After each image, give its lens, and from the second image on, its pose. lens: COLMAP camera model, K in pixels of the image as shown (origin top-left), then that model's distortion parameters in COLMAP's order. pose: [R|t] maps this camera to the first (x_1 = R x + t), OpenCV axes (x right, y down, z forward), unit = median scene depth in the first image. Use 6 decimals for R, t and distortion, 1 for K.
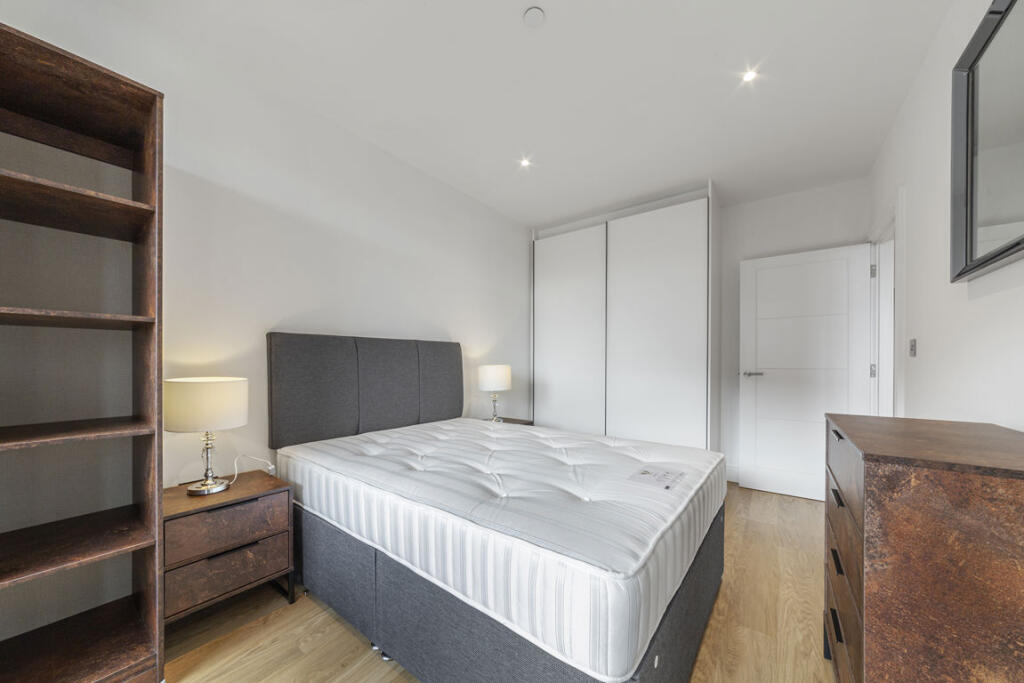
lens RADIAL K [[360.2, 0, 513.2], [0, 360.2, 363.4], [0, 0, 1]] dist [0.000199, 0.000002]
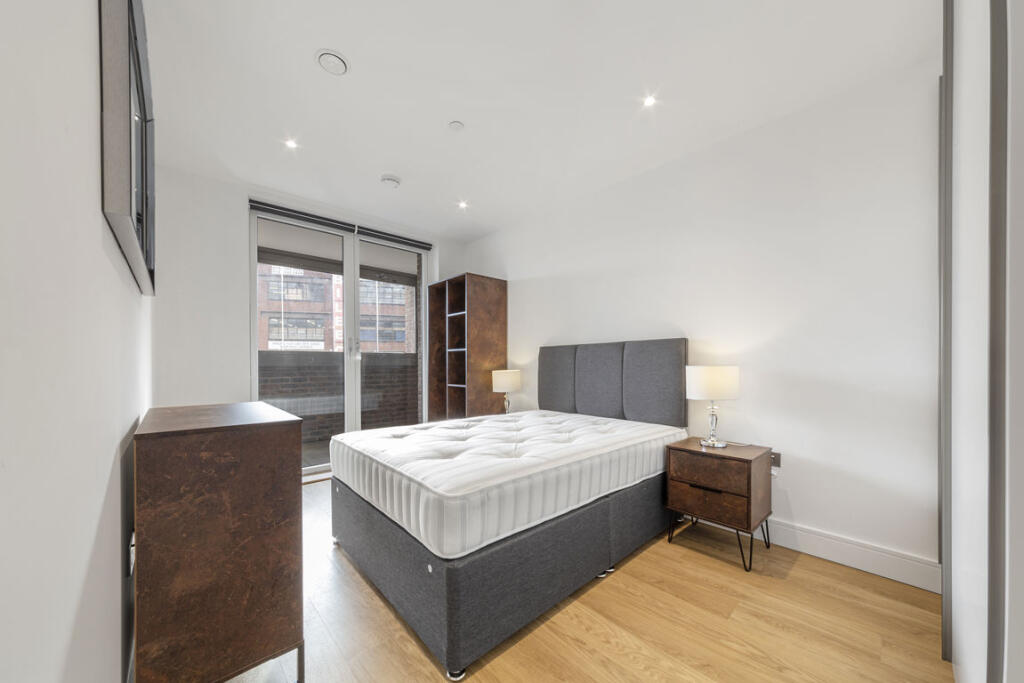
lens RADIAL K [[360.2, 0, 513.2], [0, 360.2, 363.4], [0, 0, 1]] dist [0.000199, 0.000002]
pose [[-0.176493, 0.002598, -0.984298, 1.420605], [-0.000575, 0.999996, 0.002743, -0.000516], [0.984302, 0.001050, -0.176491, 1.438709]]
